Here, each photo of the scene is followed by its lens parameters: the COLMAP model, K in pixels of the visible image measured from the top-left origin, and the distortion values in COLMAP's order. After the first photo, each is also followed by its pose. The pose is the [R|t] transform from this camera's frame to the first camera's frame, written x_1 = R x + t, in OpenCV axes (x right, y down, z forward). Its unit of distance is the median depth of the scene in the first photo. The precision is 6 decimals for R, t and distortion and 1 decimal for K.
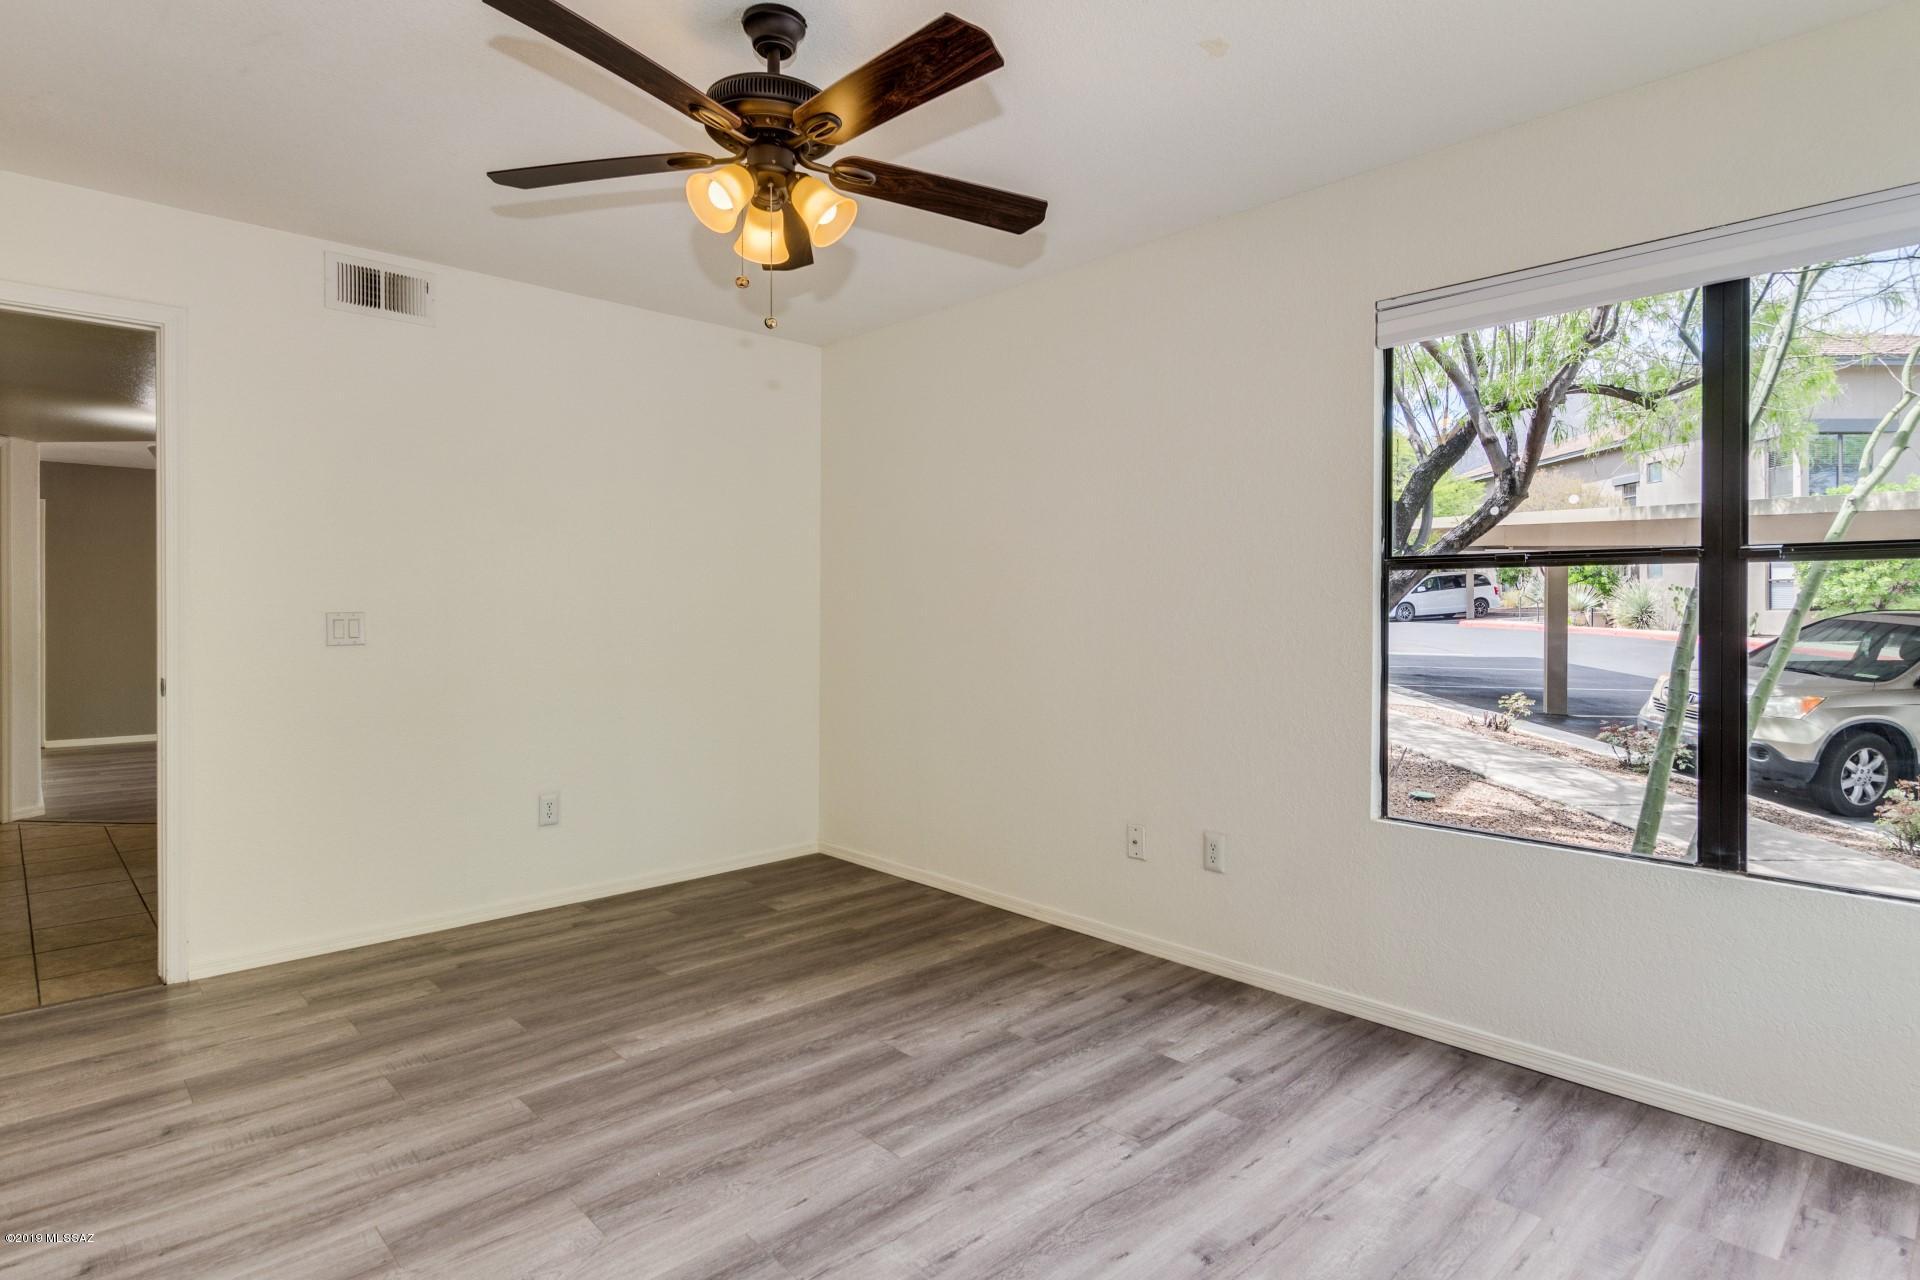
lens RADIAL K [[1024.7, 0, 951.3], [0, 1024.7, 612.2], [0, 0, 1]] dist [0.000062, -0.002686]
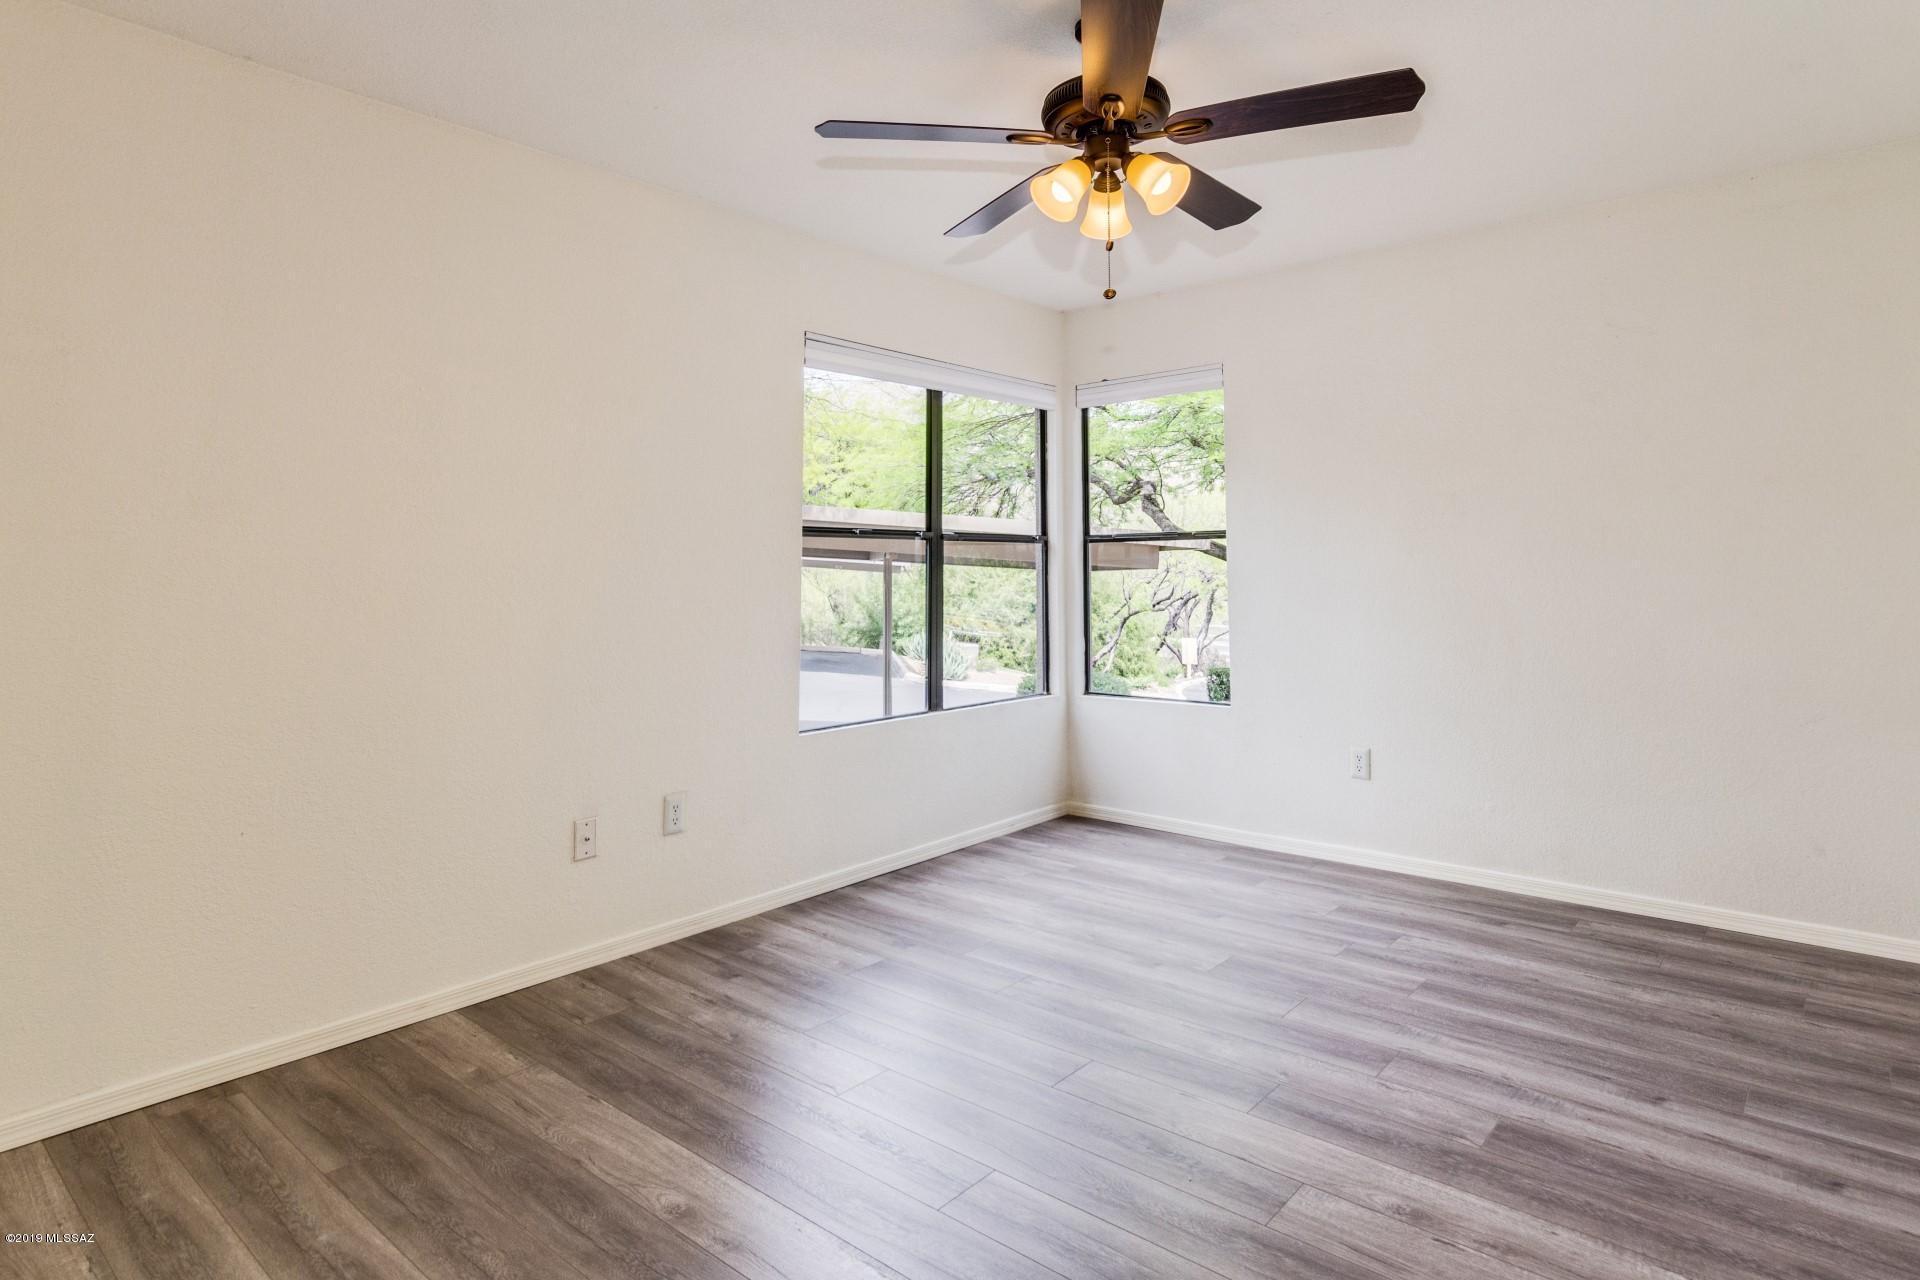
lens RADIAL K [[953.4, 0, 1011.5], [0, 953.4, 641.6], [0, 0, 1]] dist [-0.001123, -0.000616]
pose [[-0.123789, -0.061068, 0.990428, -0.721071], [0.013325, 0.997912, 0.063195, 0.013748], [-0.992219, 0.021020, -0.122717, 0.843844]]
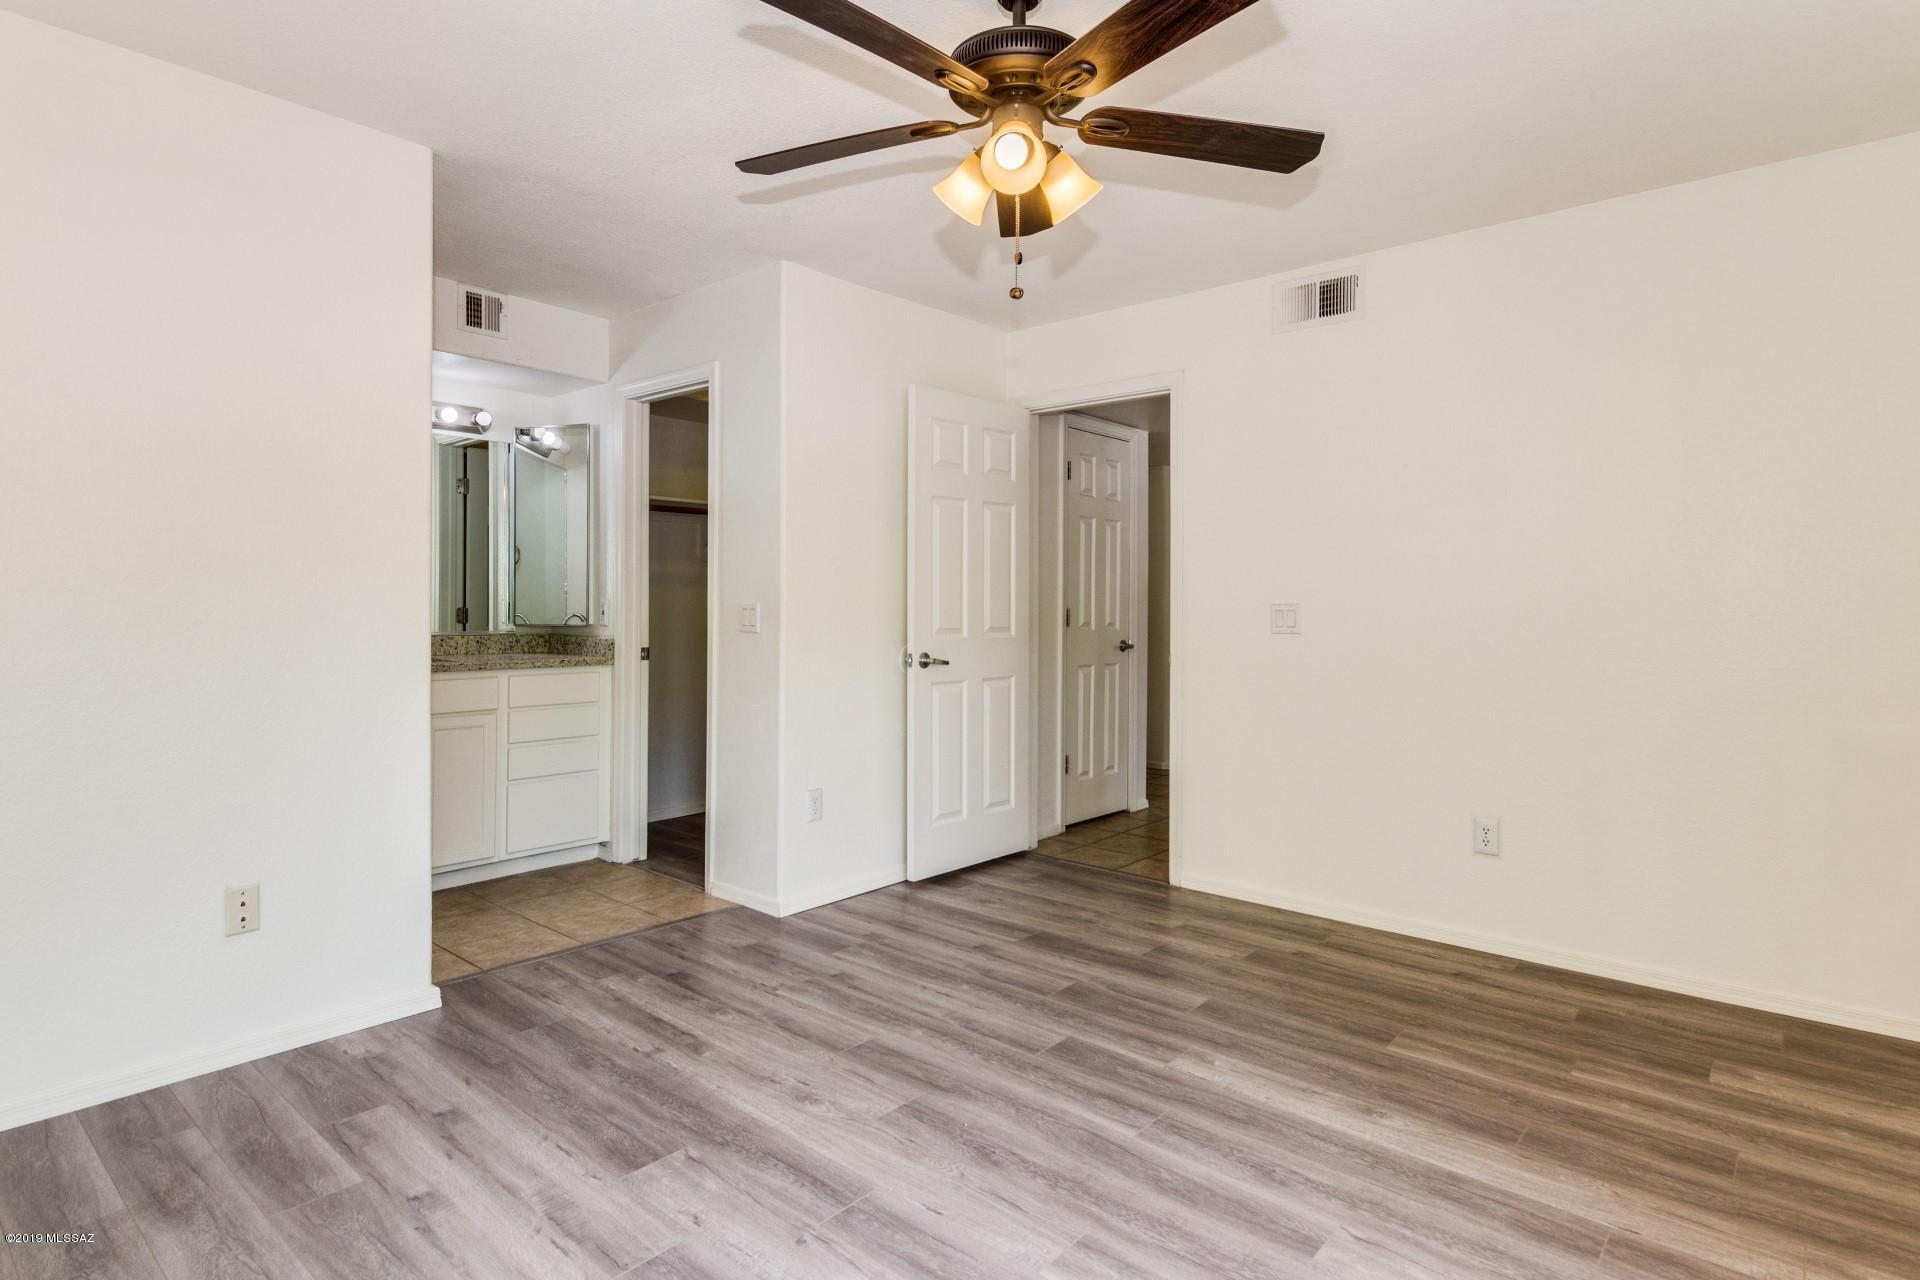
lens RADIAL K [[1024.7, 0, 951.3], [0, 1024.7, 612.2], [0, 0, 1]] dist [0.000062, -0.002686]
pose [[0.080145, 0.011911, -0.996712, 0.526336], [-0.008981, 0.999897, 0.011227, -0.000644], [0.996743, 0.008052, 0.080243, 0.604148]]
